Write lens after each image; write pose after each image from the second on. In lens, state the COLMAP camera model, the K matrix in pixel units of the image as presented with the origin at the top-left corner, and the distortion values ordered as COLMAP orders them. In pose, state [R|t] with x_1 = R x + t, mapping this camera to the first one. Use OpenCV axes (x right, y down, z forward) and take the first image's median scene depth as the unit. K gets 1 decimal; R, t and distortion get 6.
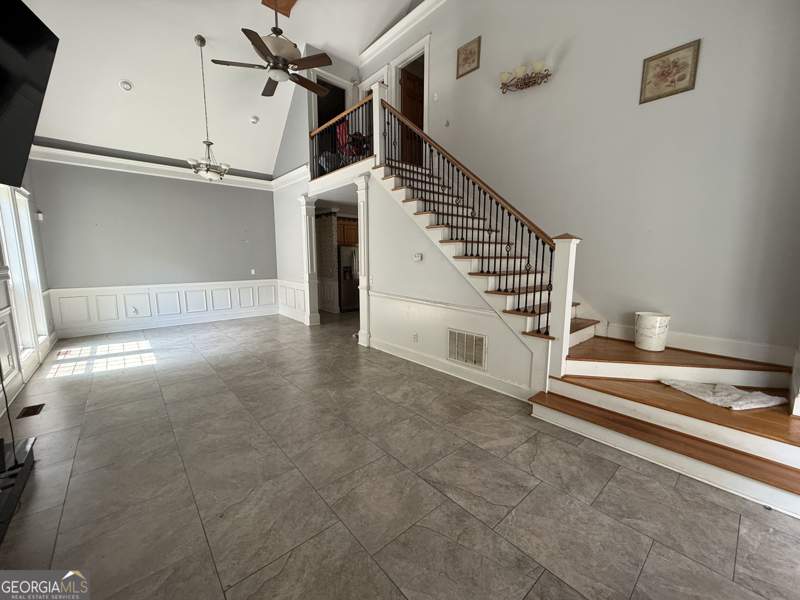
lens RADIAL K [[319.4, 0, 398.4], [0, 319.4, 300.1], [0, 0, 1]] dist [0.000470, 0.000170]
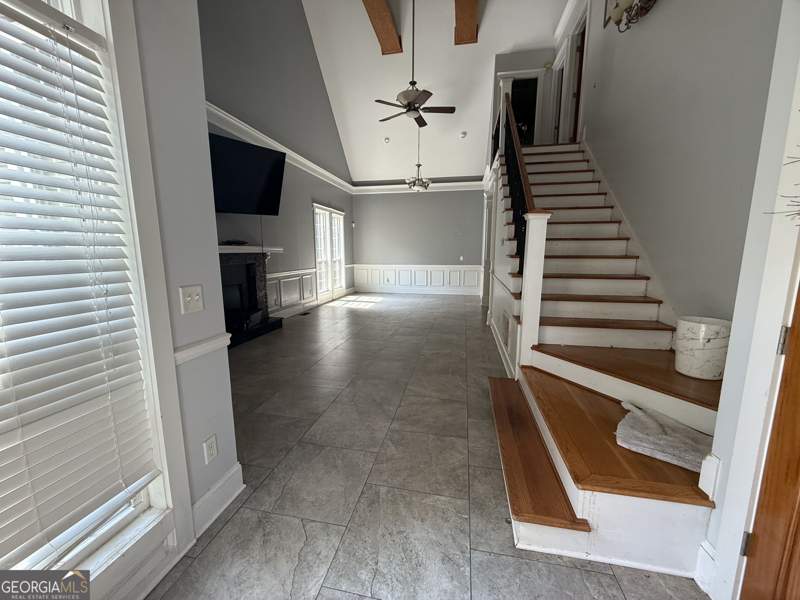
lens RADIAL K [[319.4, 0, 398.4], [0, 319.4, 300.1], [0, 0, 1]] dist [0.000470, 0.000170]
pose [[0.605778, 0.121470, -0.786306, 0.761472], [-0.106495, 0.991763, 0.071164, 0.019468], [0.788474, 0.040628, 0.613725, 0.109423]]
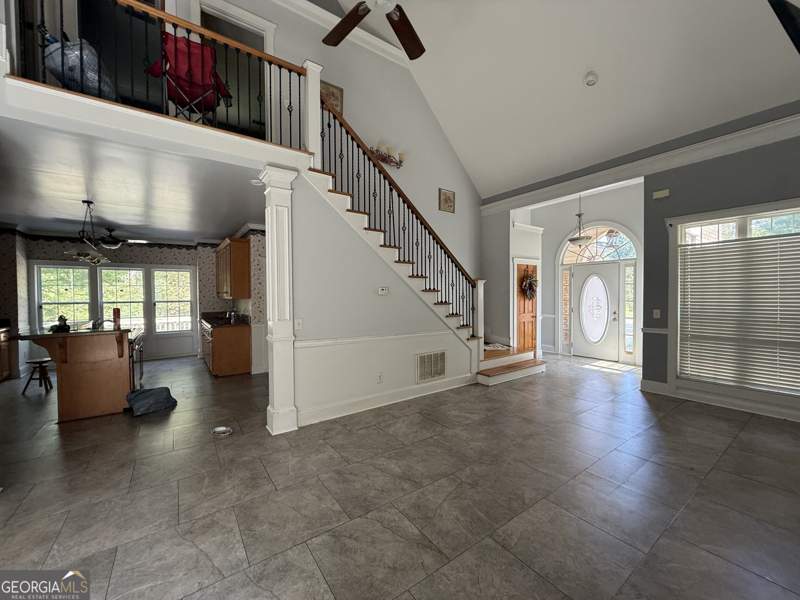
lens RADIAL K [[319.4, 0, 398.4], [0, 319.4, 300.1], [0, 0, 1]] dist [0.000470, 0.000170]
pose [[0.096634, -0.023949, 0.995032, -0.961025], [0.139690, 0.990142, 0.010265, -0.120882], [-0.985469, 0.138004, 0.099027, 0.944982]]
